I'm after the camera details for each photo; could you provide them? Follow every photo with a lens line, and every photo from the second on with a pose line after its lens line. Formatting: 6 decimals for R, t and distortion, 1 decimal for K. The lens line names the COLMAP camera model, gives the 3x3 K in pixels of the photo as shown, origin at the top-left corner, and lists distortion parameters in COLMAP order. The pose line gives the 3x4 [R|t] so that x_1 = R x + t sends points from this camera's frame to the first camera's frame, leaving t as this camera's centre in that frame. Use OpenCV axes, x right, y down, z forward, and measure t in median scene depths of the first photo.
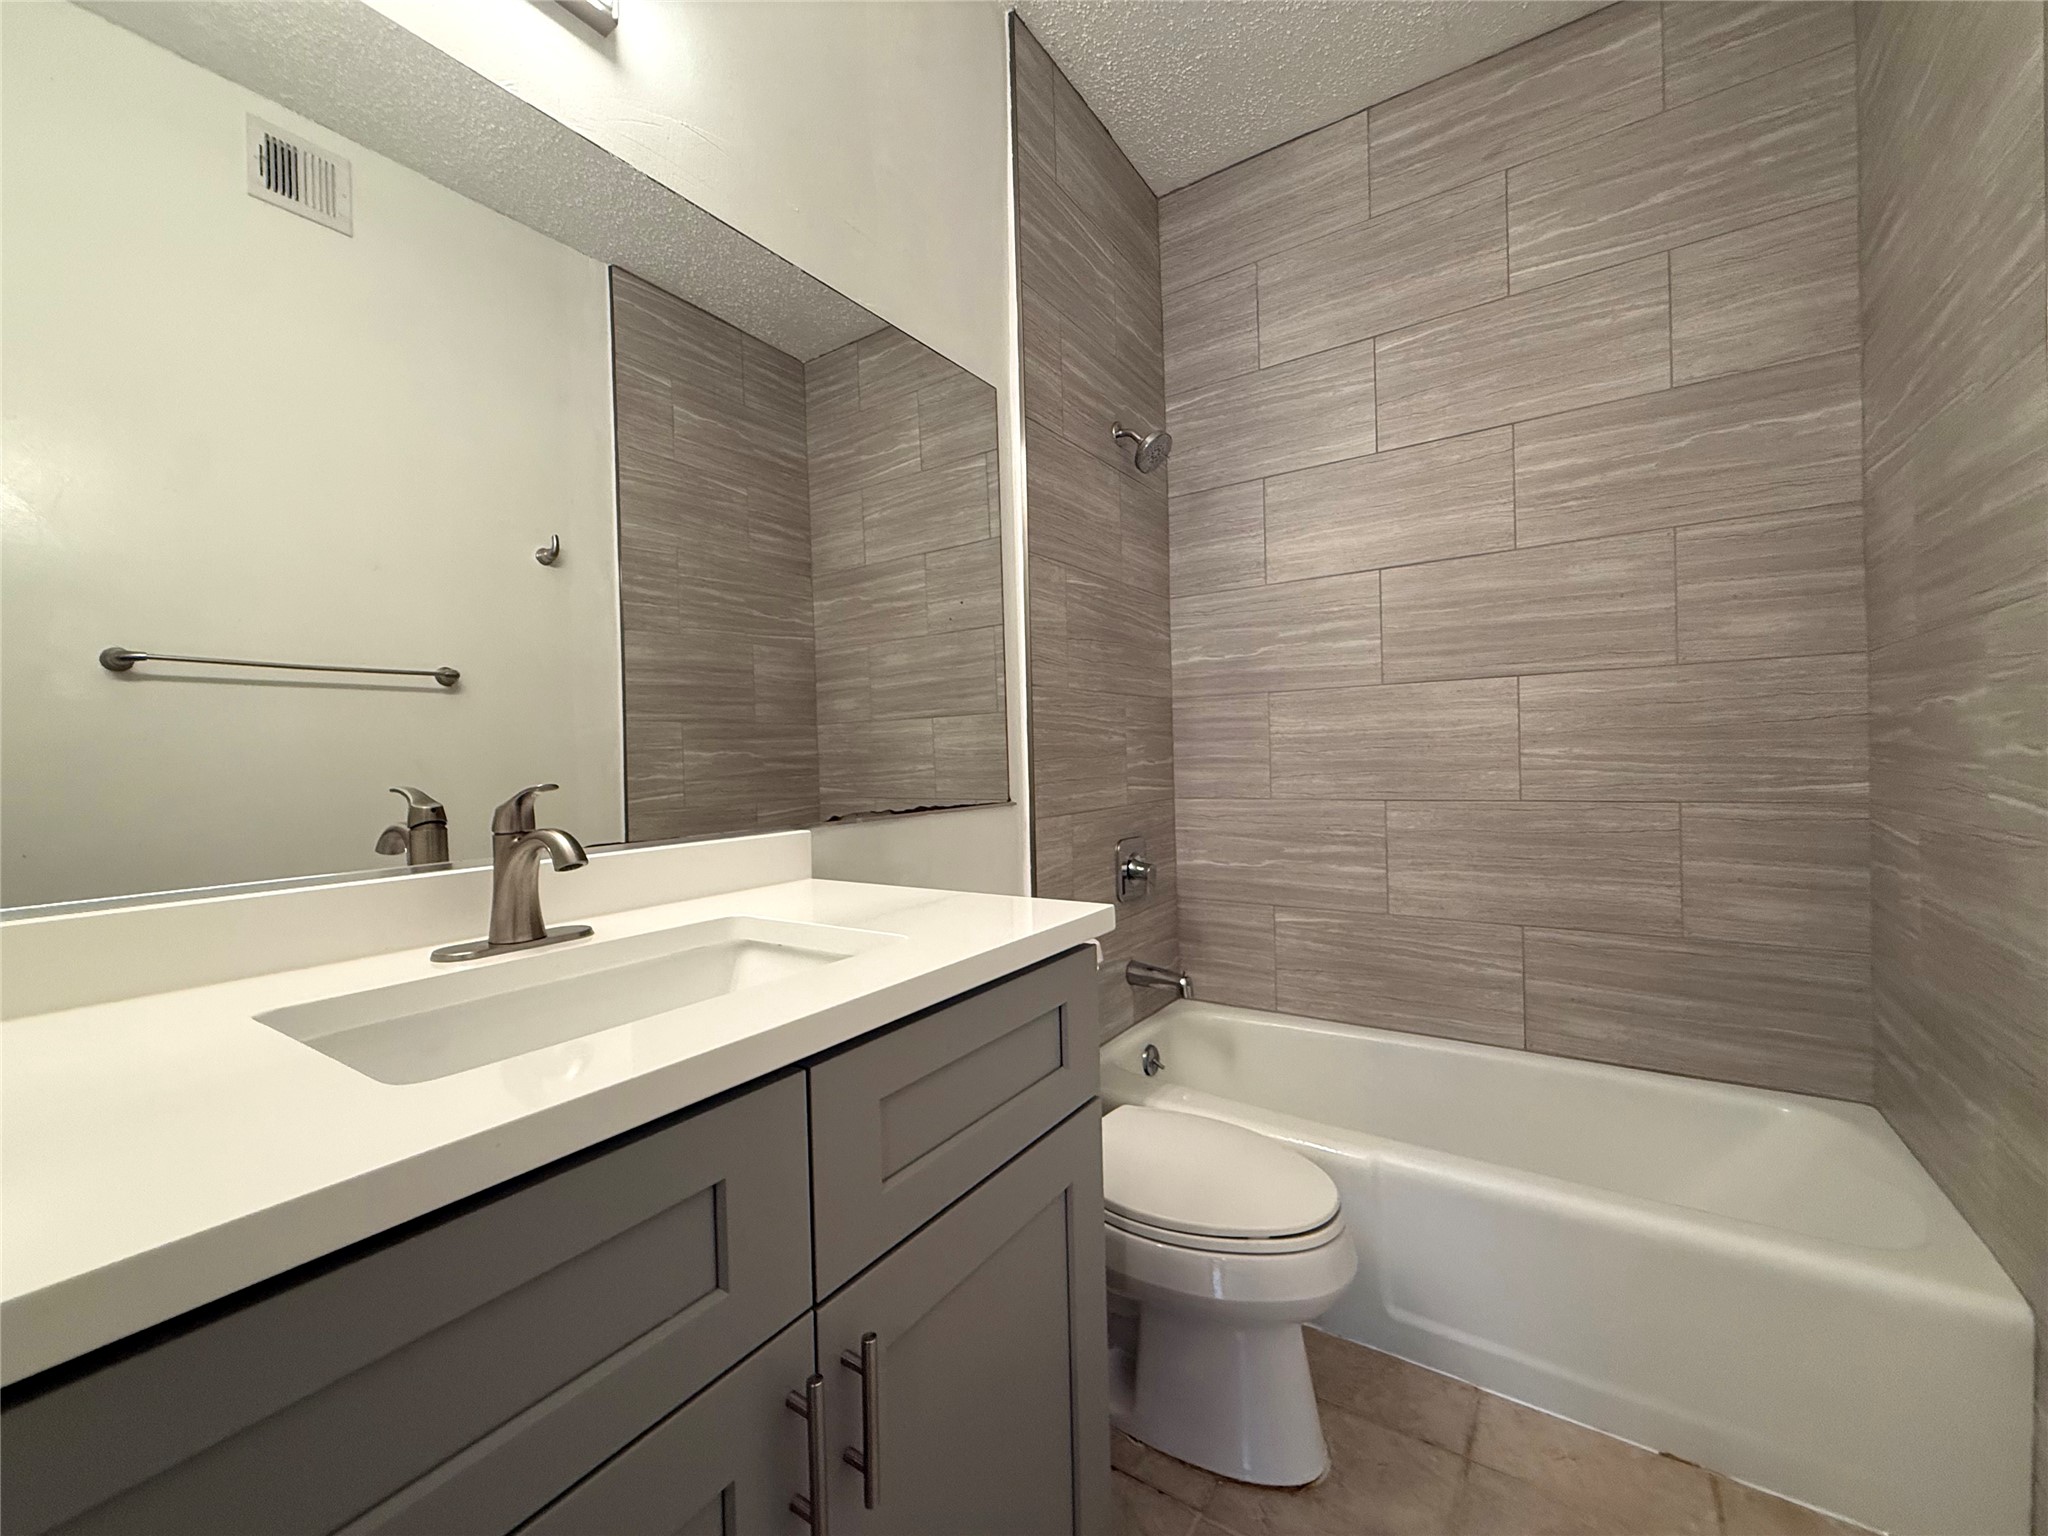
lens RADIAL K [[819.3, 0, 1037.1], [0, 819.3, 764.8], [0, 0, 1]] dist [0.003852, -0.000495]
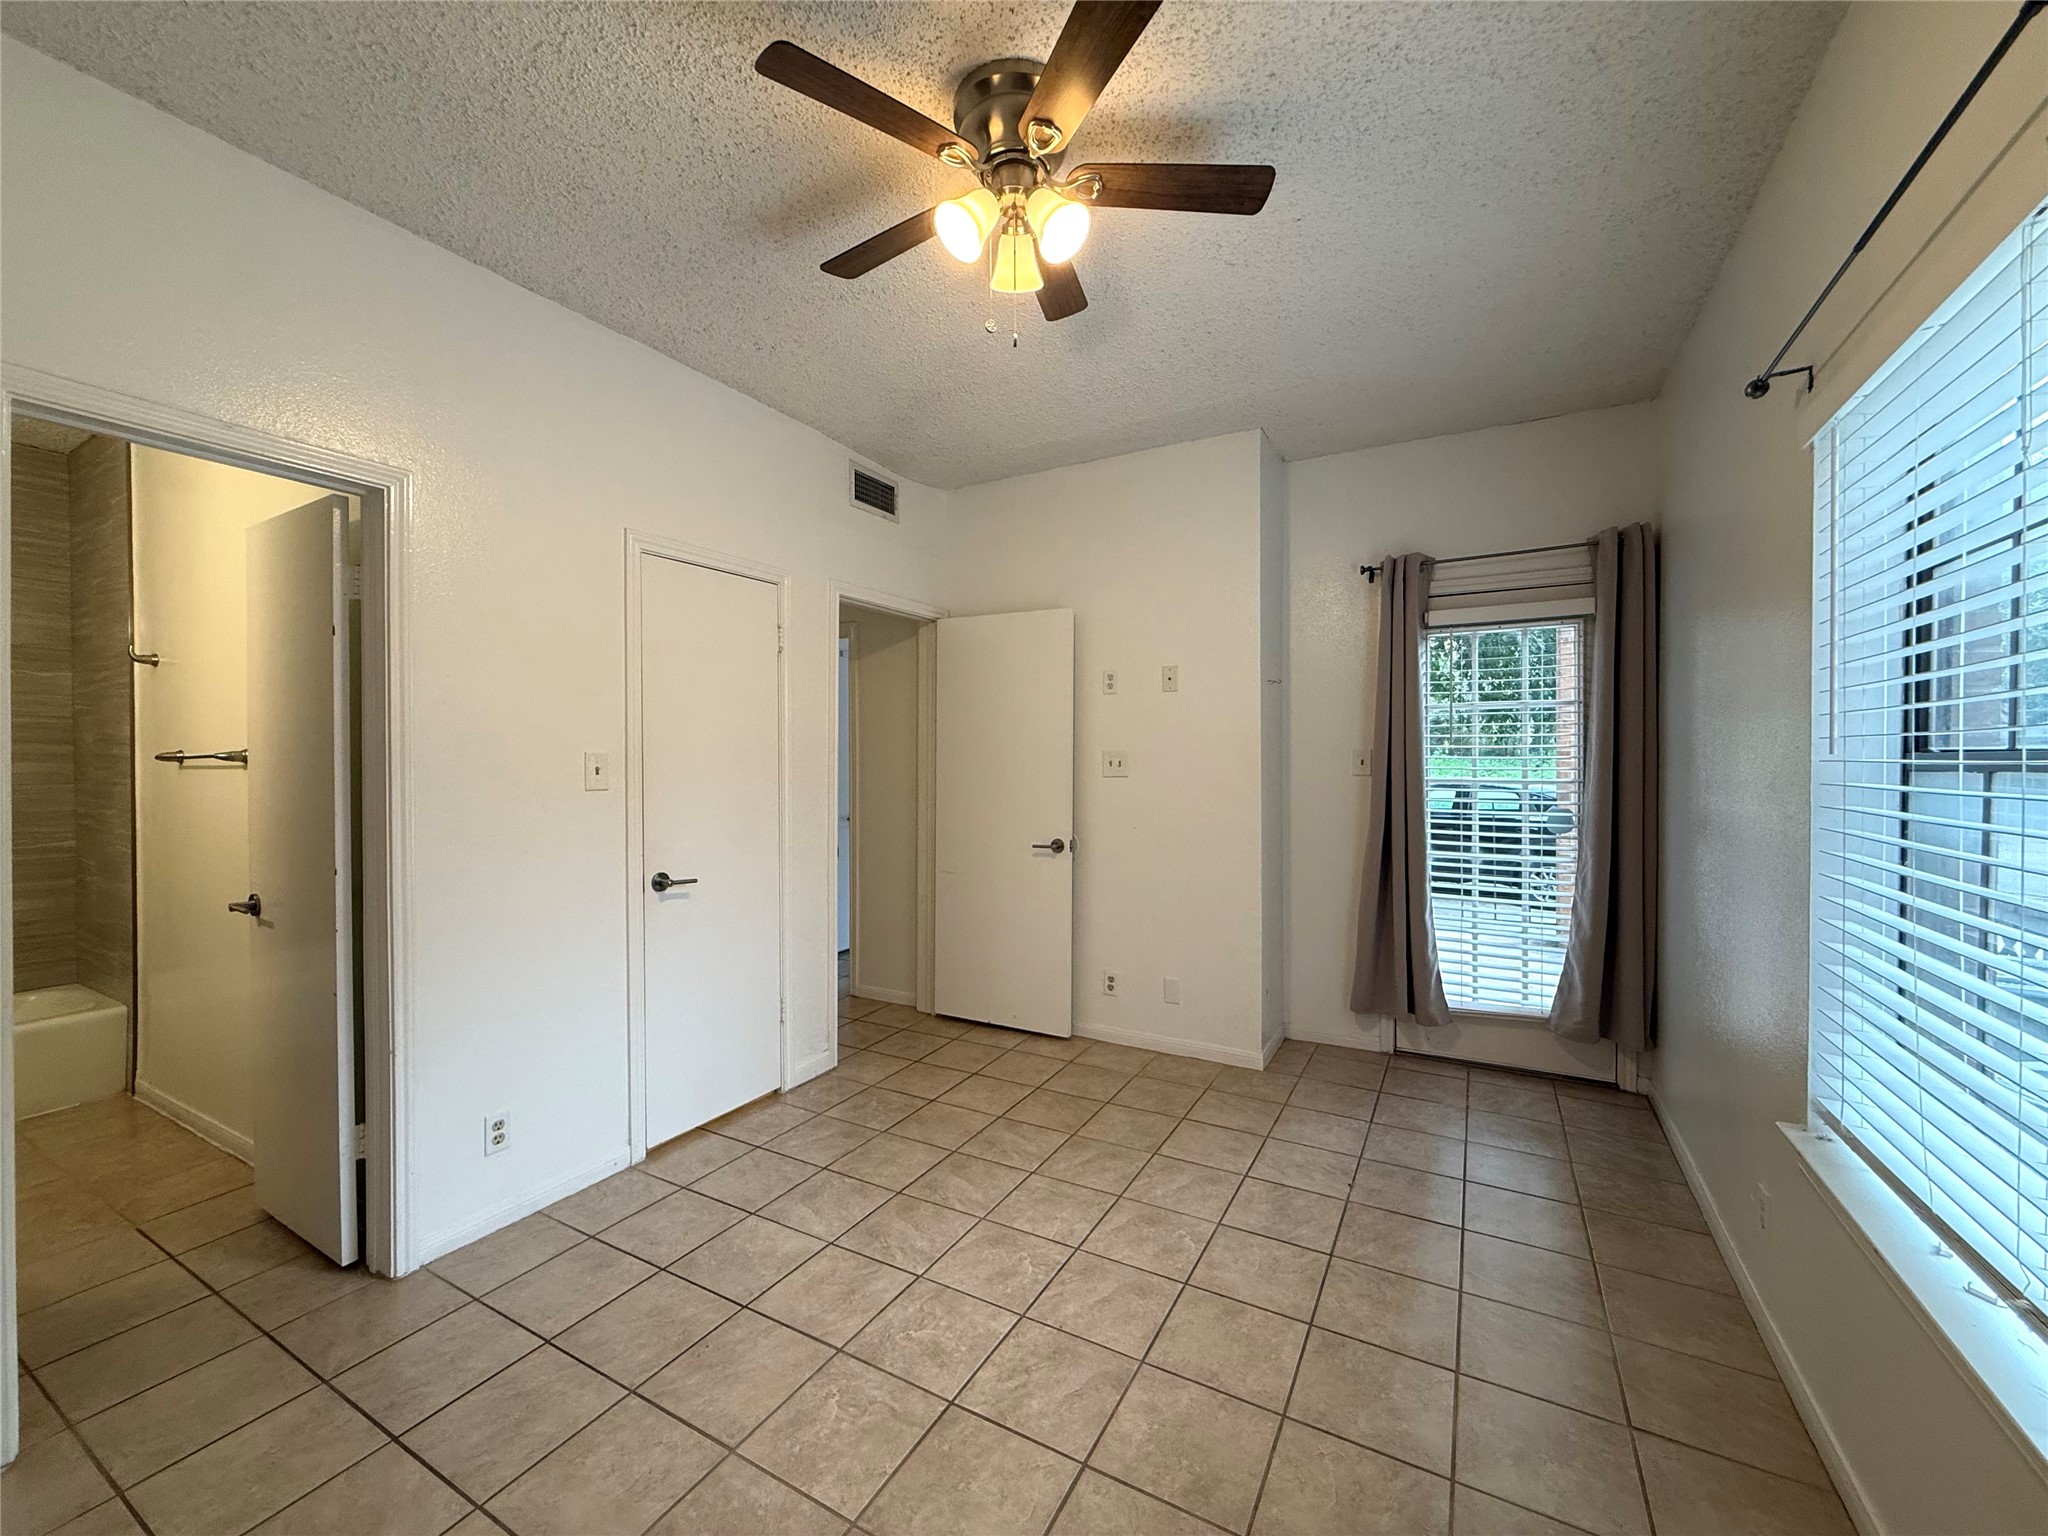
lens RADIAL K [[819.3, 0, 1019.9], [0, 819.3, 763.3], [0, 0, 1]] dist [0.003852, -0.000495]
pose [[-0.074813, 0.021196, 0.996972, -1.450100], [0.013035, 0.999709, -0.020276, -0.108111], [-0.997112, 0.011479, -0.075068, -1.432028]]
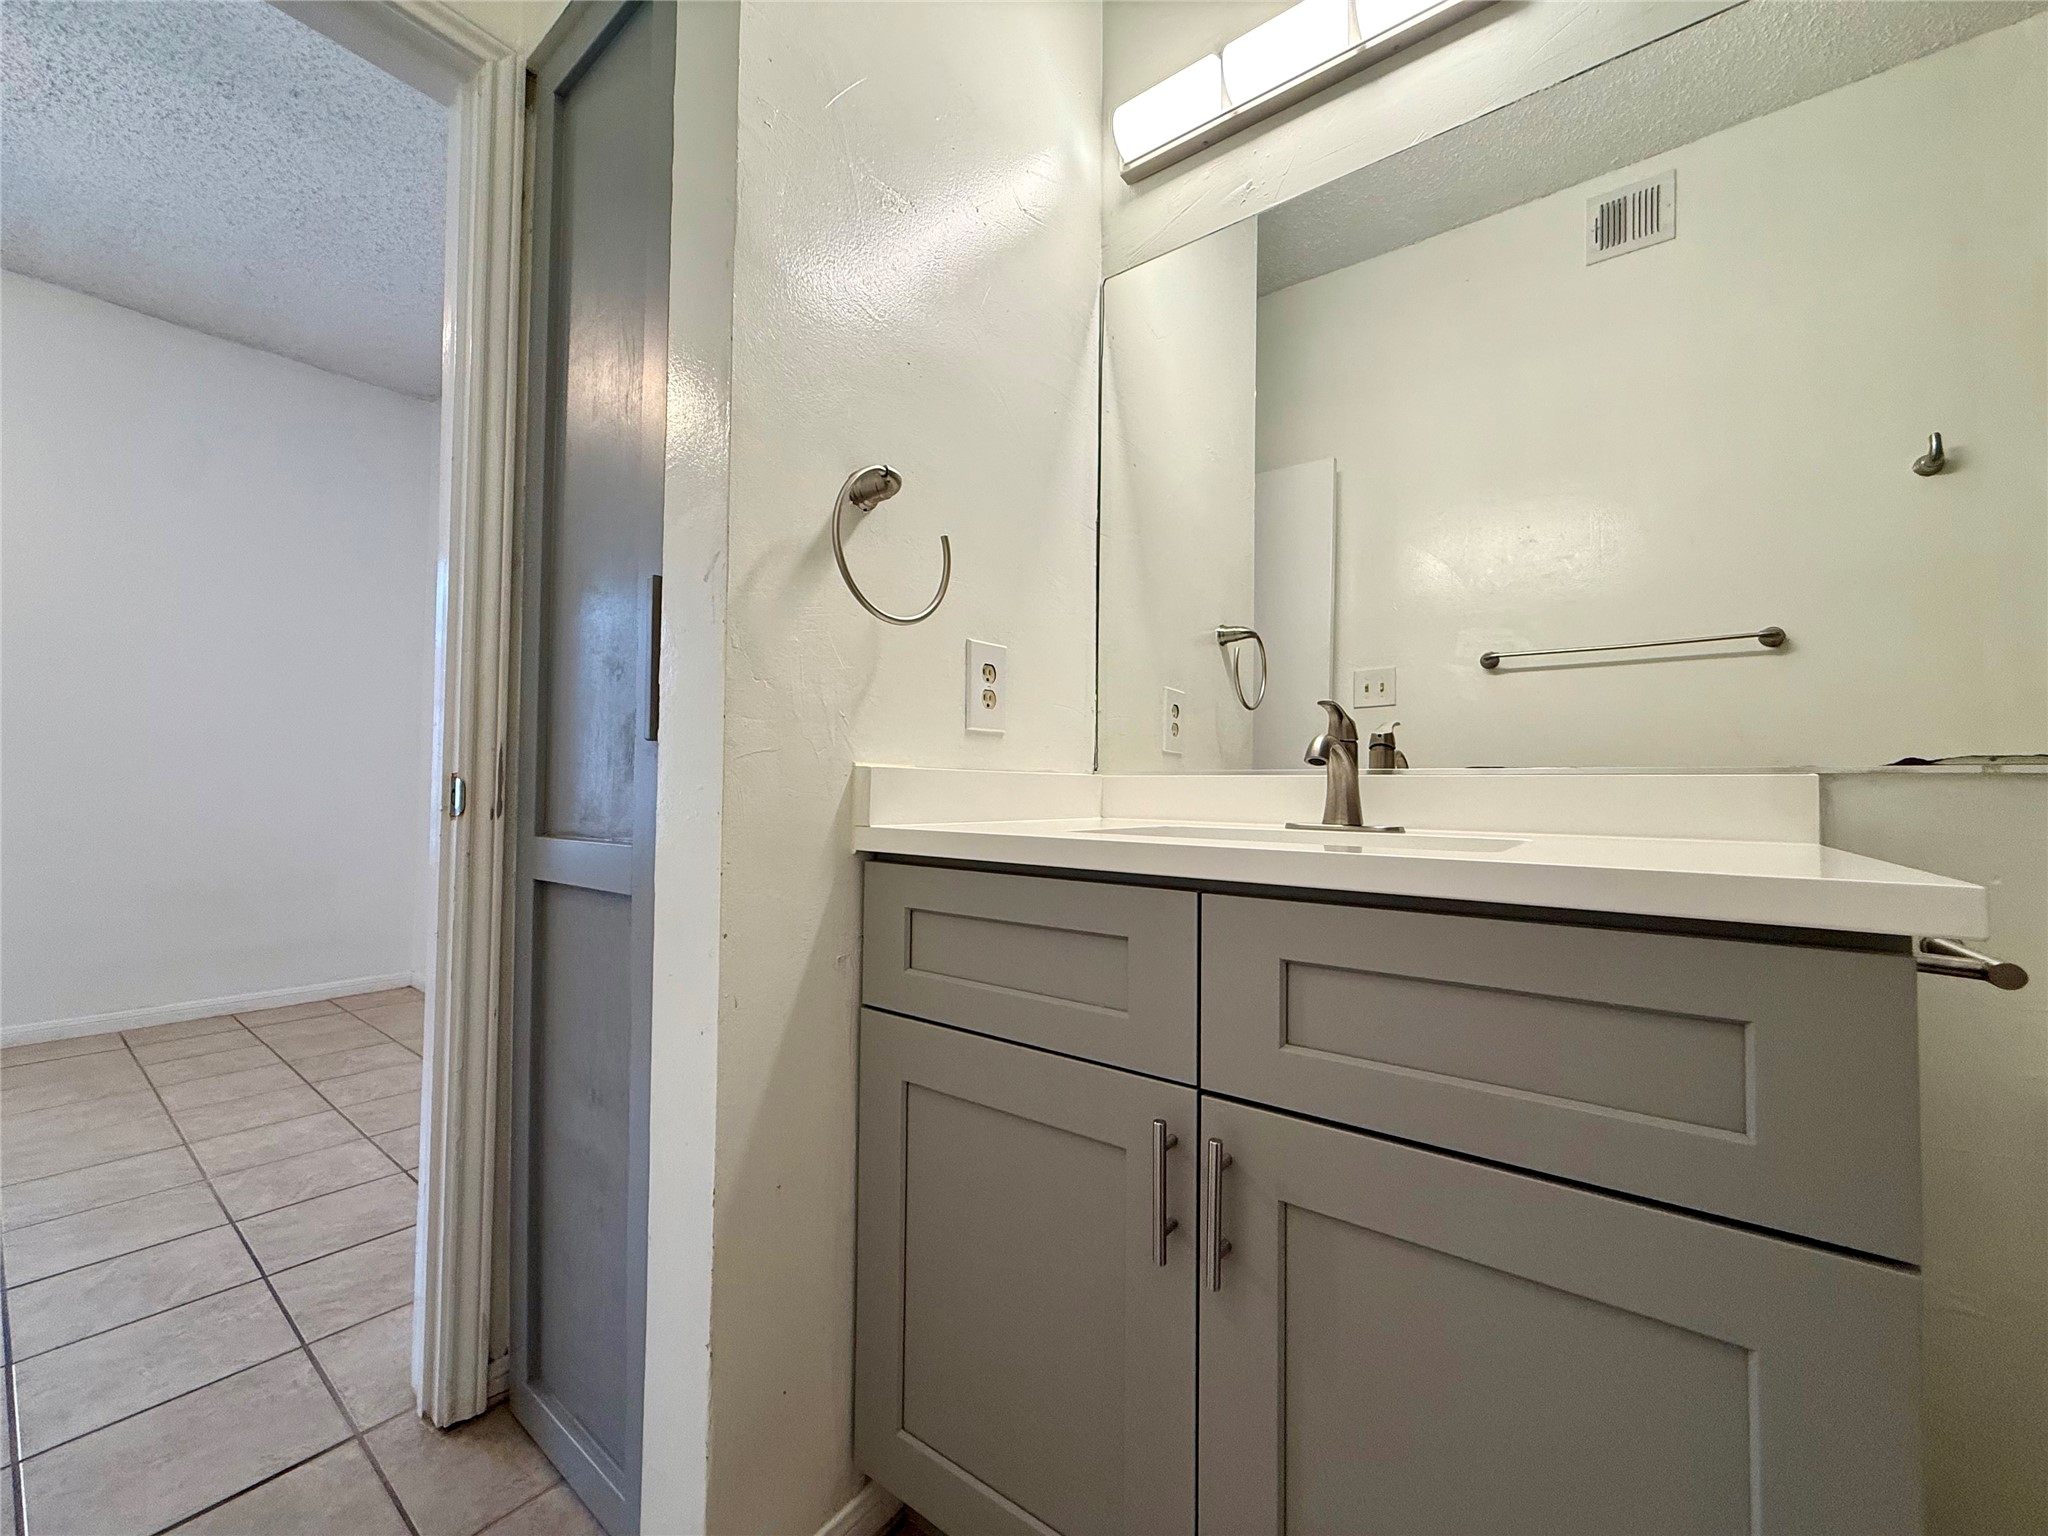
lens RADIAL K [[819.3, 0, 1035.6], [0, 819.3, 767.1], [0, 0, 1]] dist [0.003852, -0.000495]
pose [[-0.056228, 0.000234, -0.998418, 0.607327], [-0.012518, 0.999921, 0.000940, 0.117474], [0.998340, 0.012551, -0.056220, 0.521768]]
